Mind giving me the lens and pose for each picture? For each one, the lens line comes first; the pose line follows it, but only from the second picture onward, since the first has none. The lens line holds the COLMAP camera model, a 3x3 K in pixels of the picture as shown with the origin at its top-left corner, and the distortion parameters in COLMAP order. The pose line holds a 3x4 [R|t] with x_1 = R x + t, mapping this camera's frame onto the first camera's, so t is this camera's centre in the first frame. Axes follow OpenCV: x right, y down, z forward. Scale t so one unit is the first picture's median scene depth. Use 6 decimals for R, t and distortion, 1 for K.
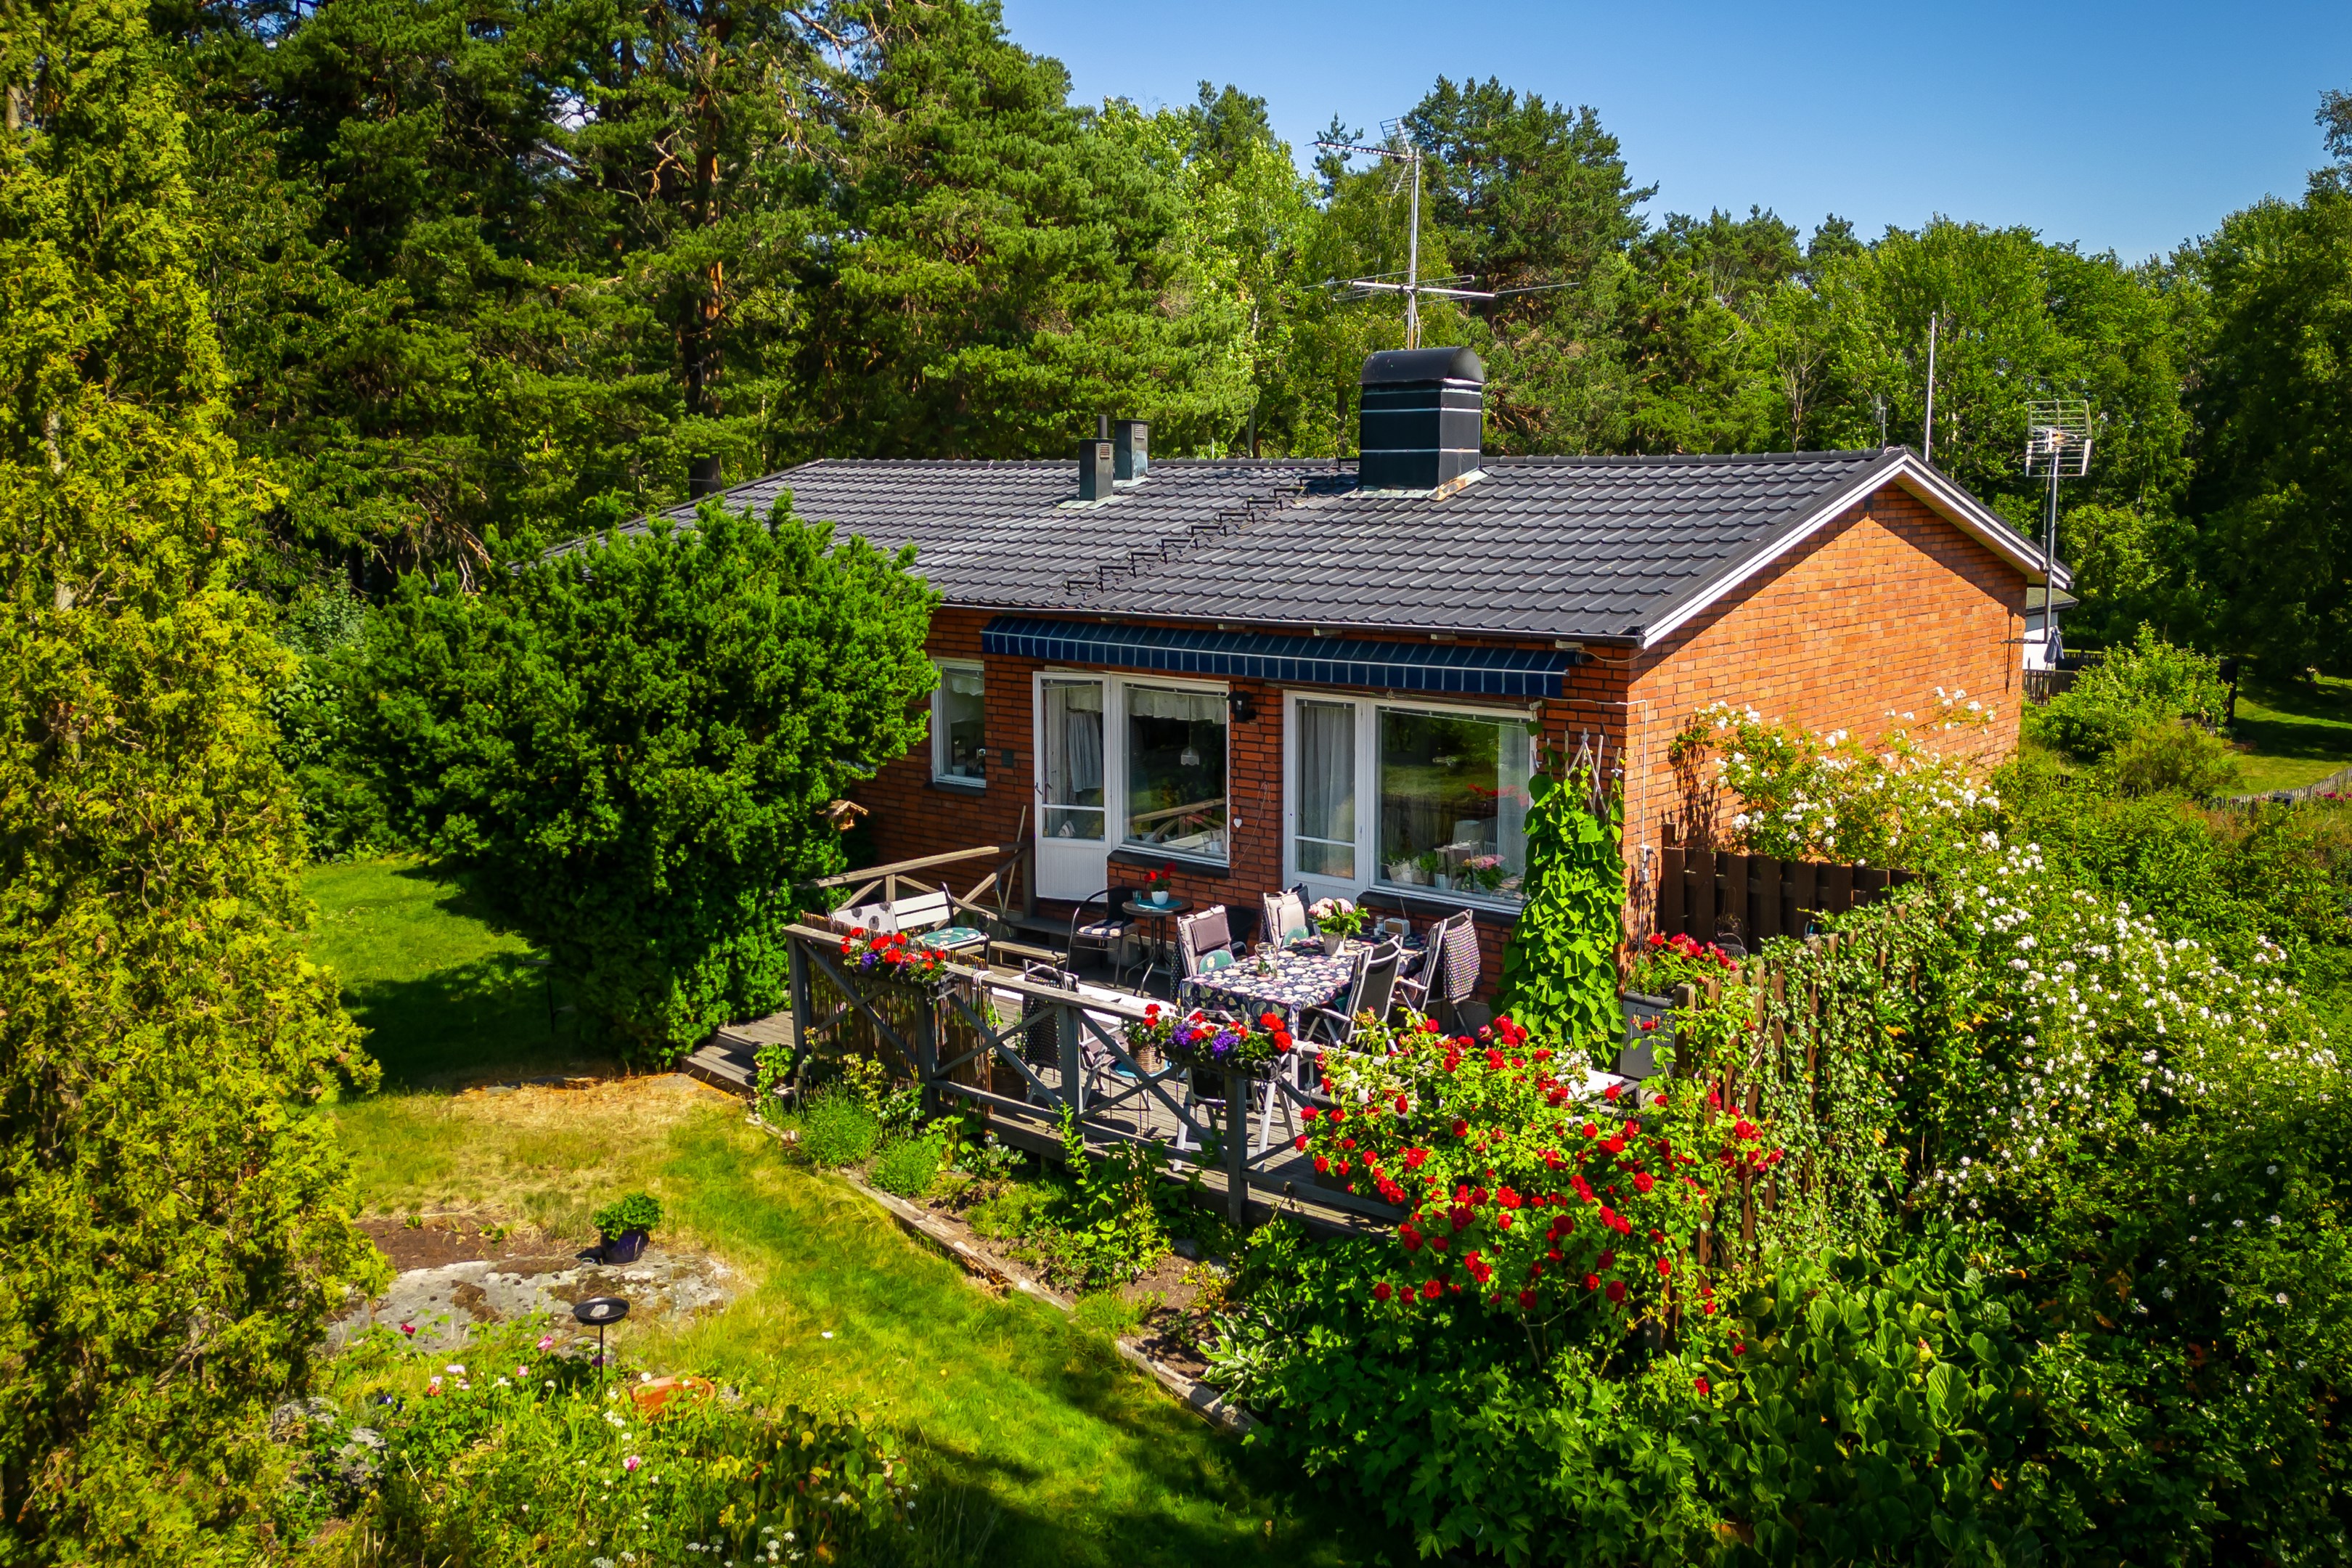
lens RADIAL K [[1736.4, 0, 1235.3], [0, 1736.4, 708.0], [0, 0, 1]] dist [0.057070, -0.065266]
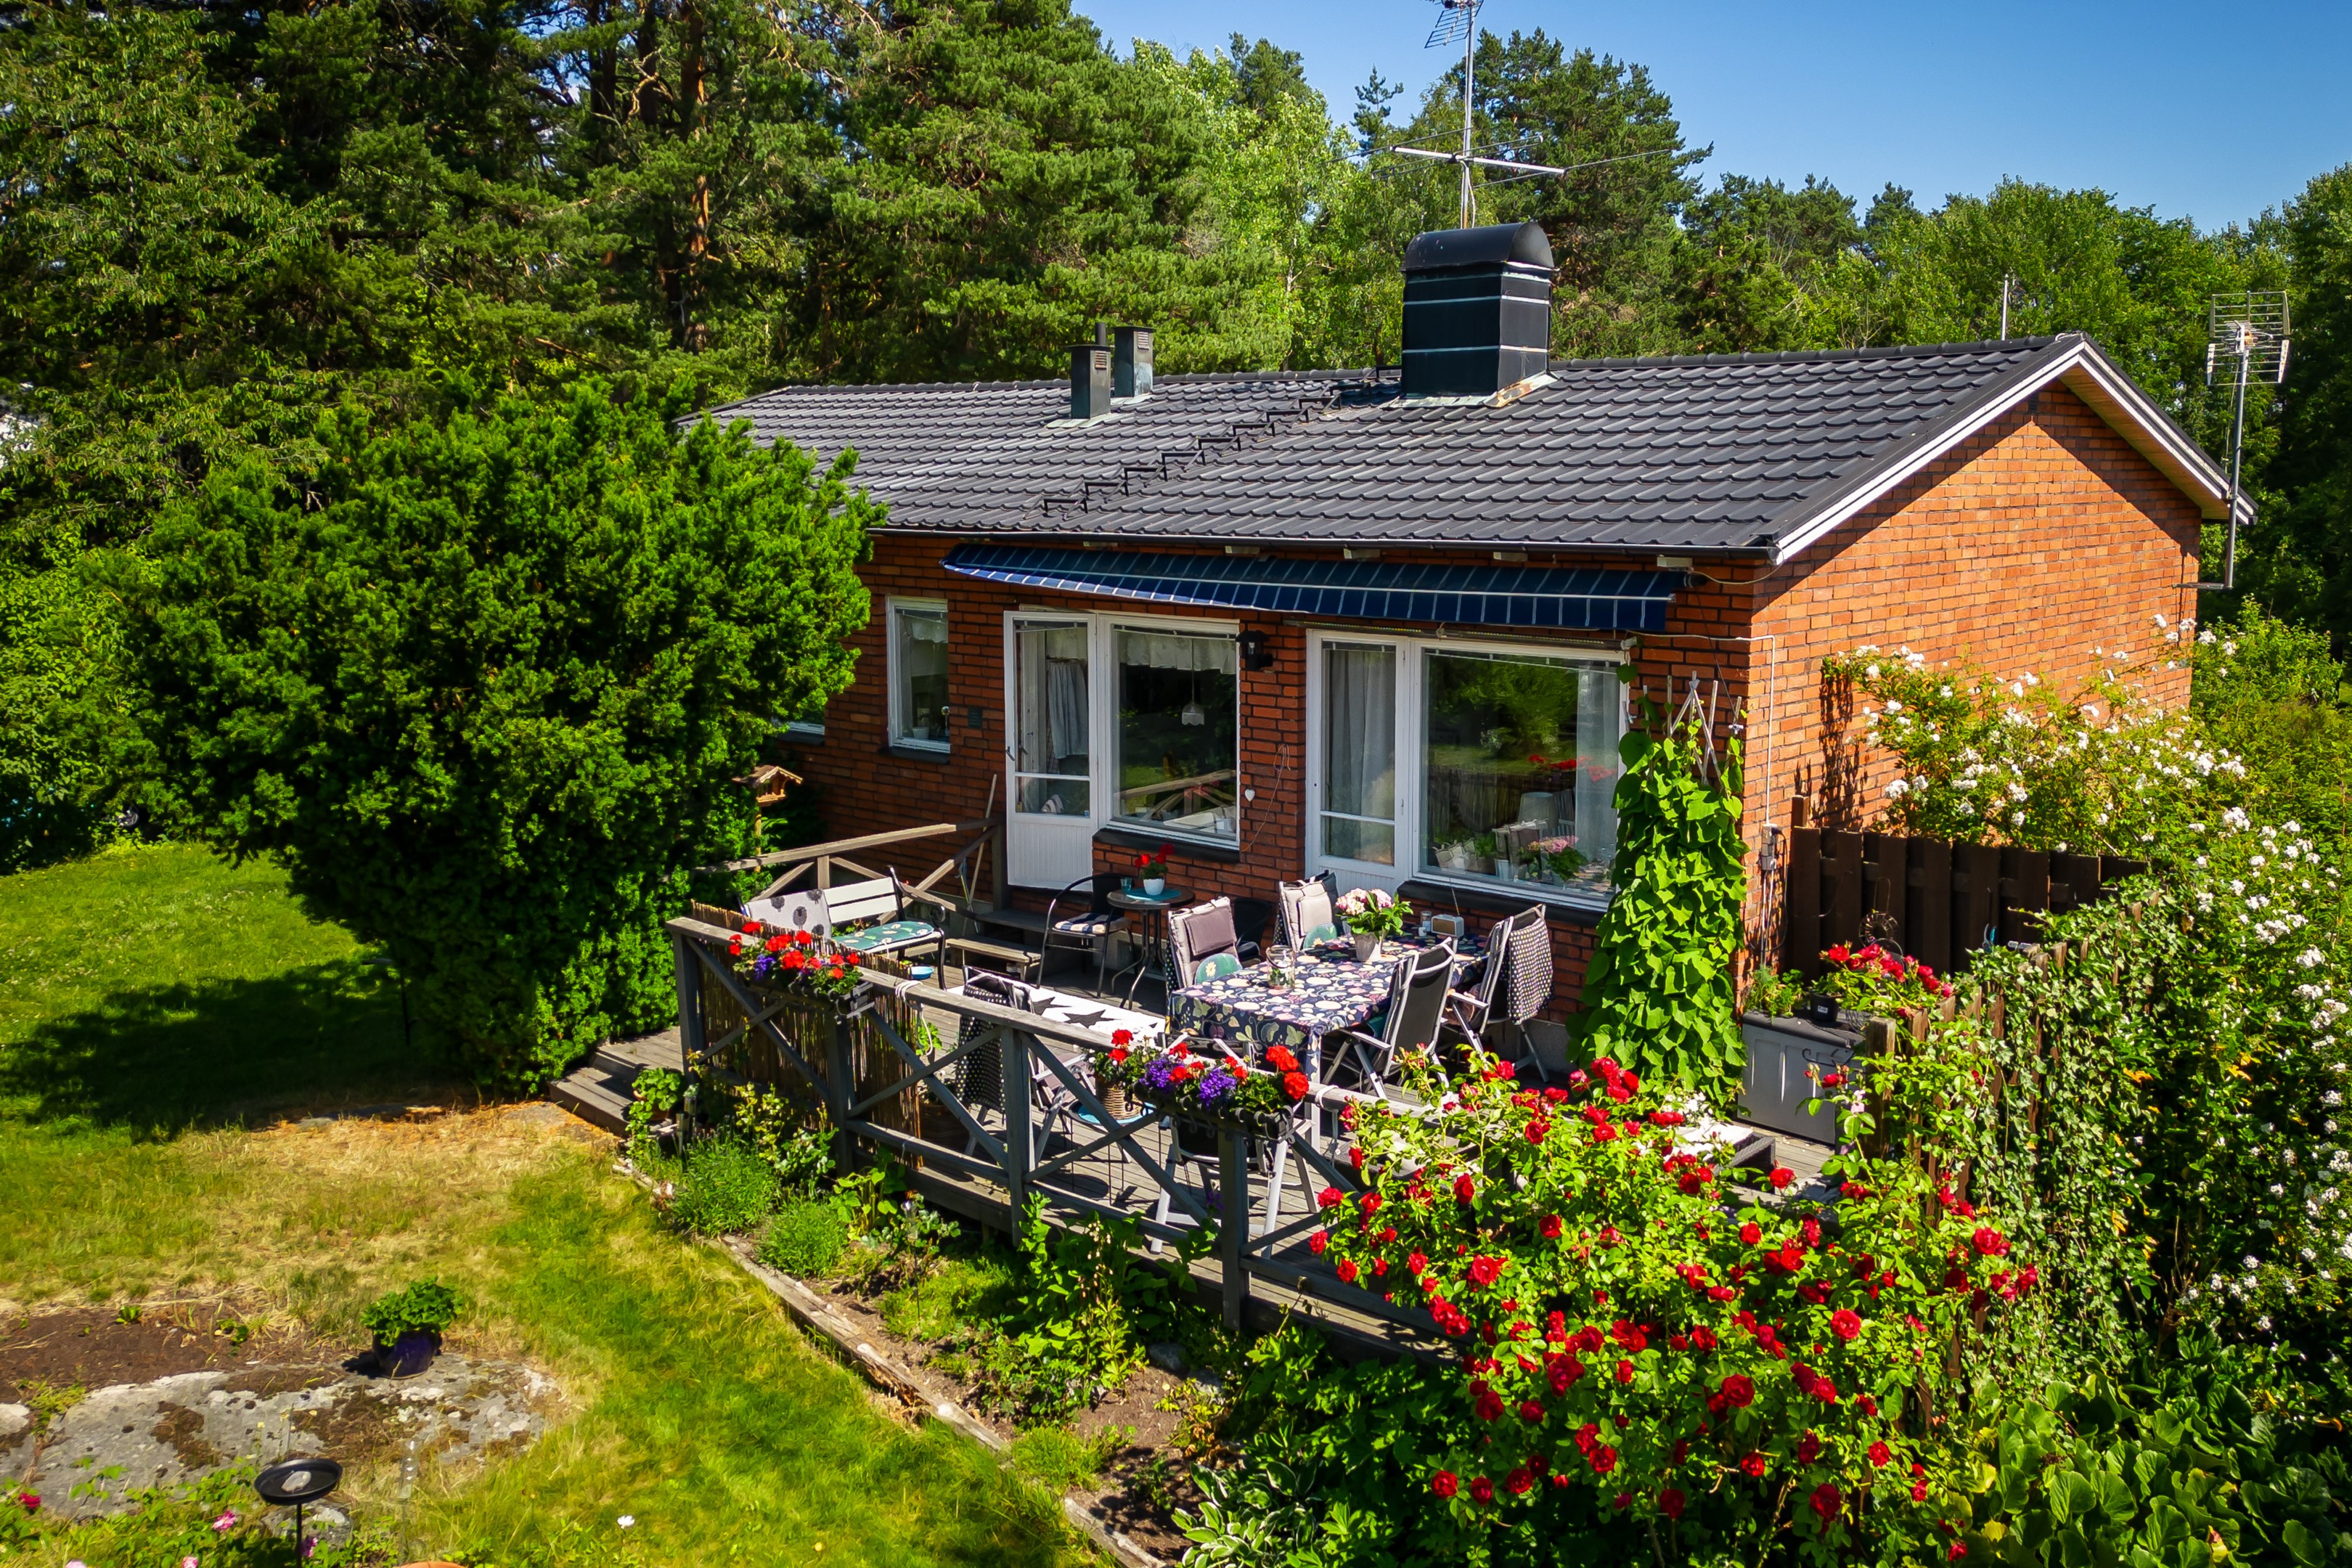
lens RADIAL K [[1736.4, 0, 1235.3], [0, 1736.4, 708.0], [0, 0, 1]] dist [0.057070, -0.065266]
pose [[0.999773, 0.004437, -0.020837, 0.013247], [-0.004309, 0.999972, 0.006176, 0.023955], [0.020864, -0.006084, 0.999764, 0.221441]]
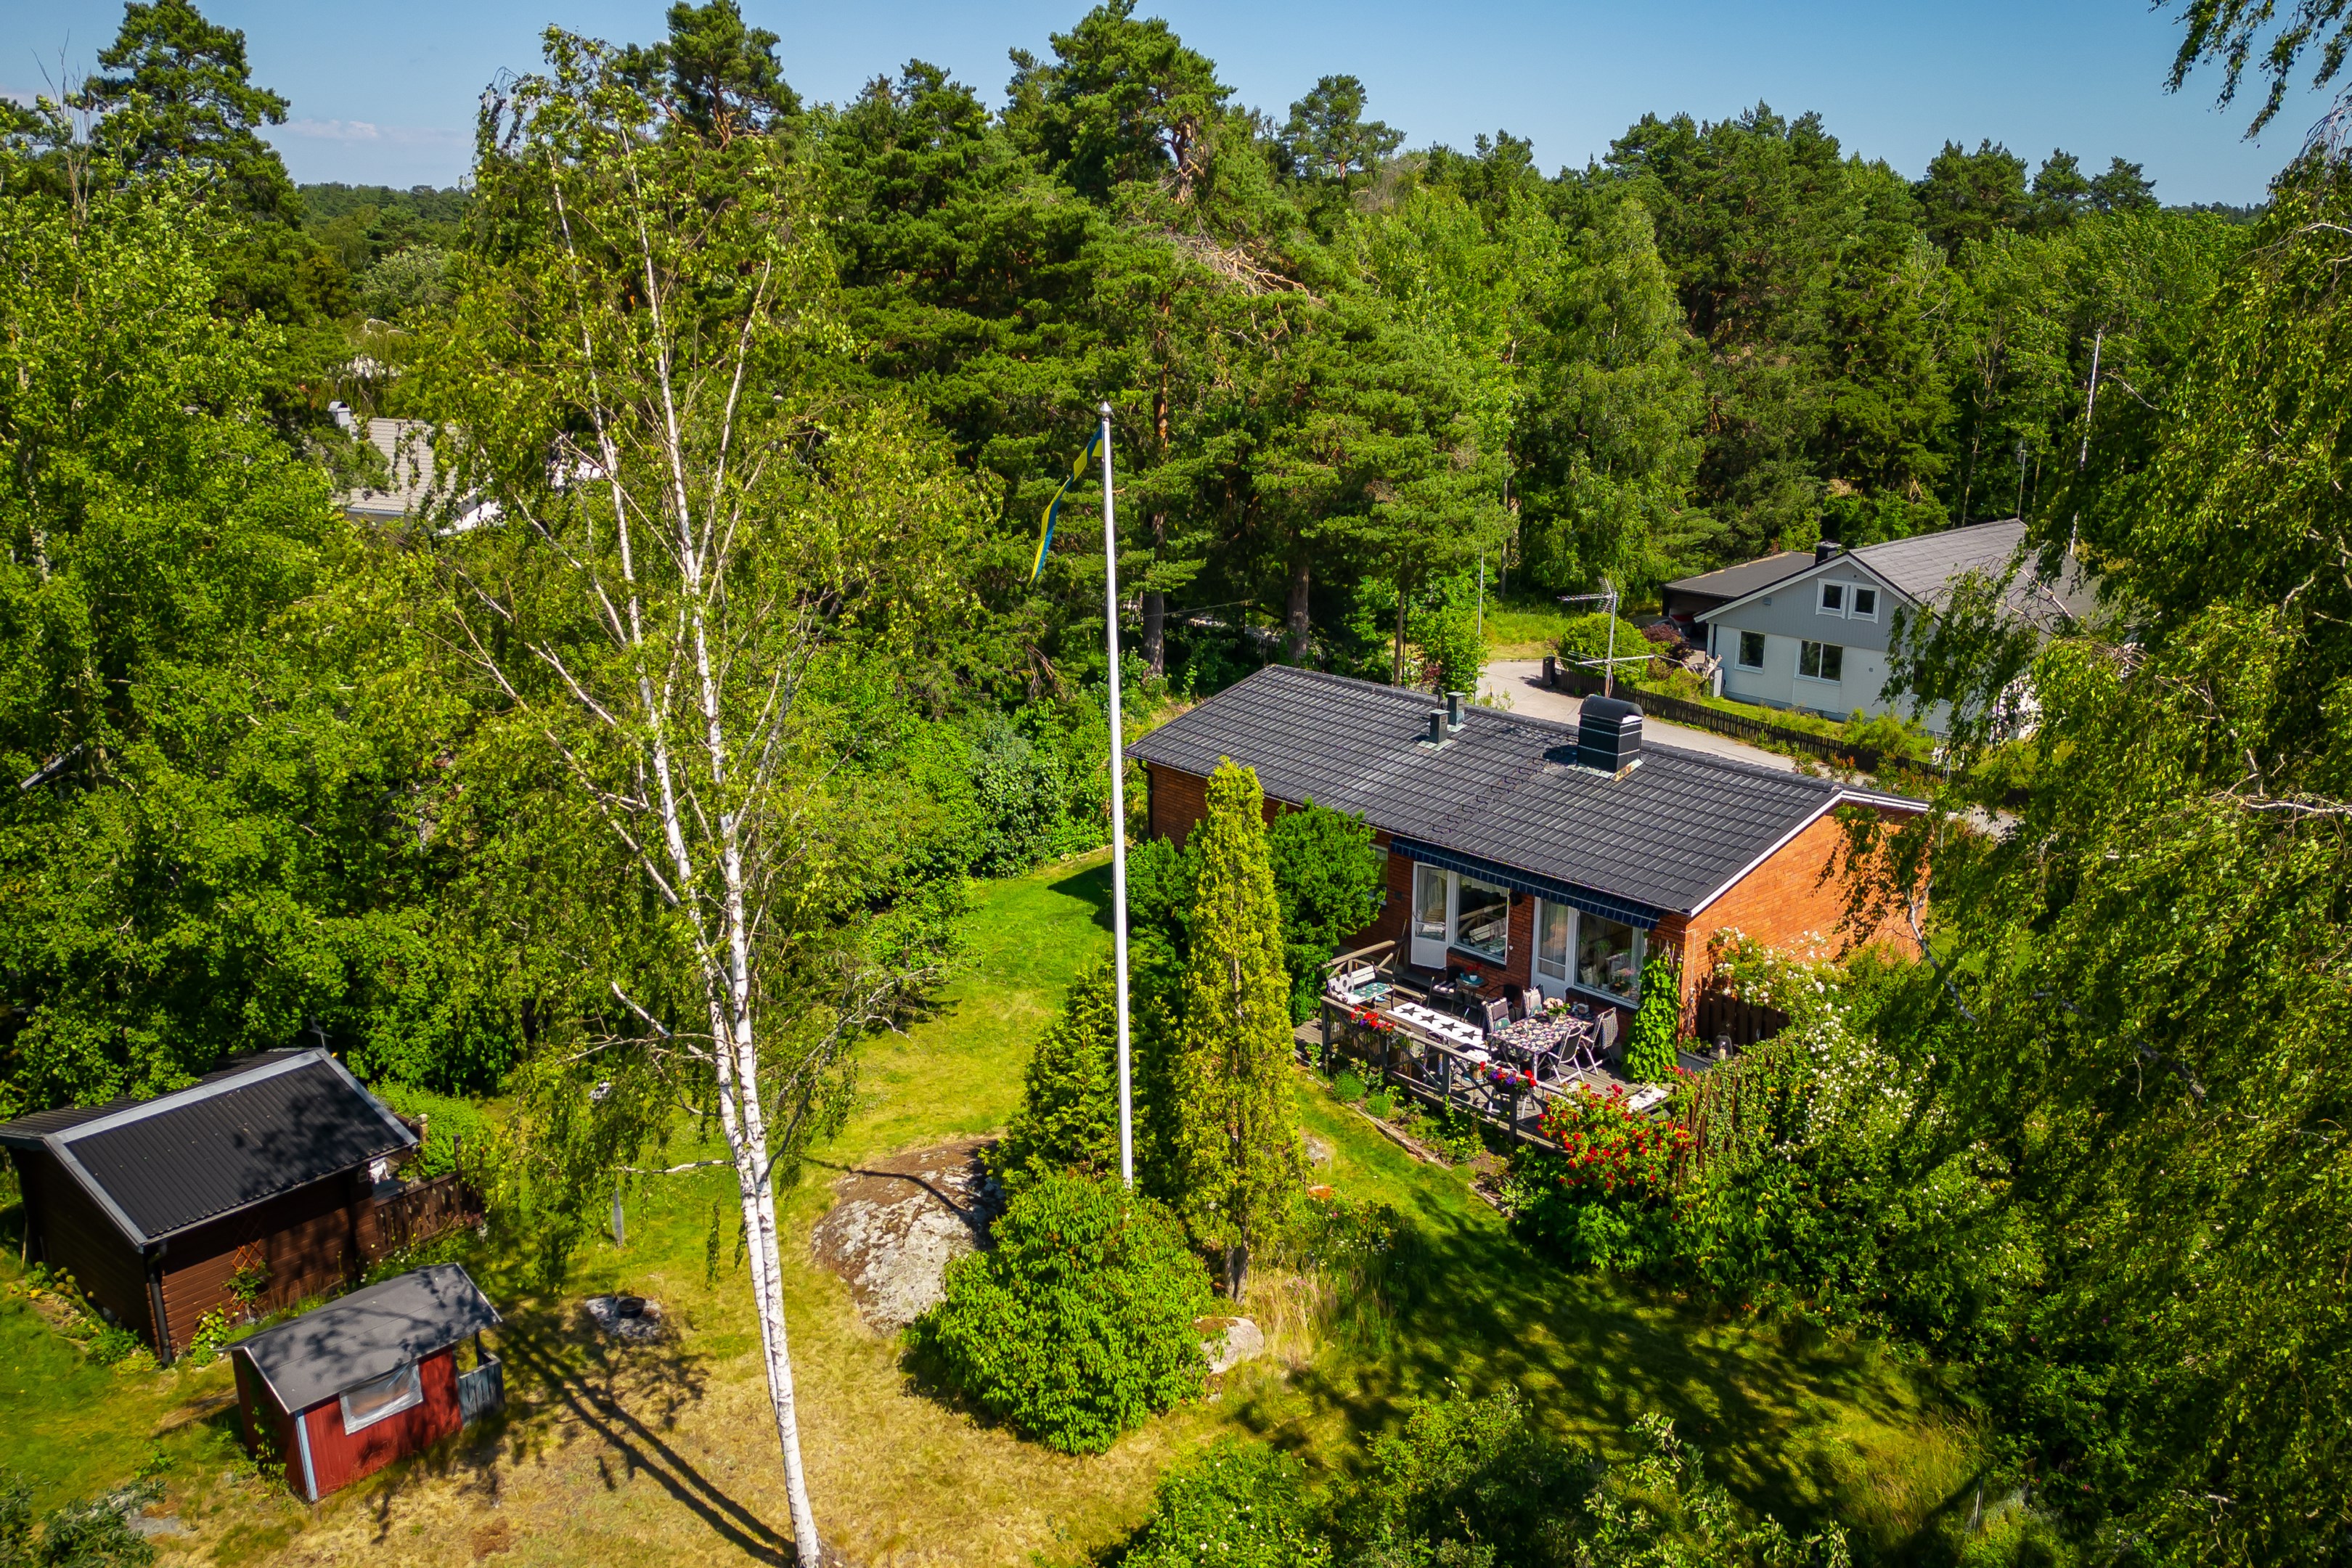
lens RADIAL K [[1720.7, 0, 1235.9], [0, 1720.7, 701.7], [0, 0, 1]] dist [0.088231, -0.192922]
pose [[0.991082, 0.039368, -0.127306, -0.090024], [-0.023426, 0.991958, 0.124380, -0.583575], [0.131179, -0.120288, 0.984034, -1.330088]]
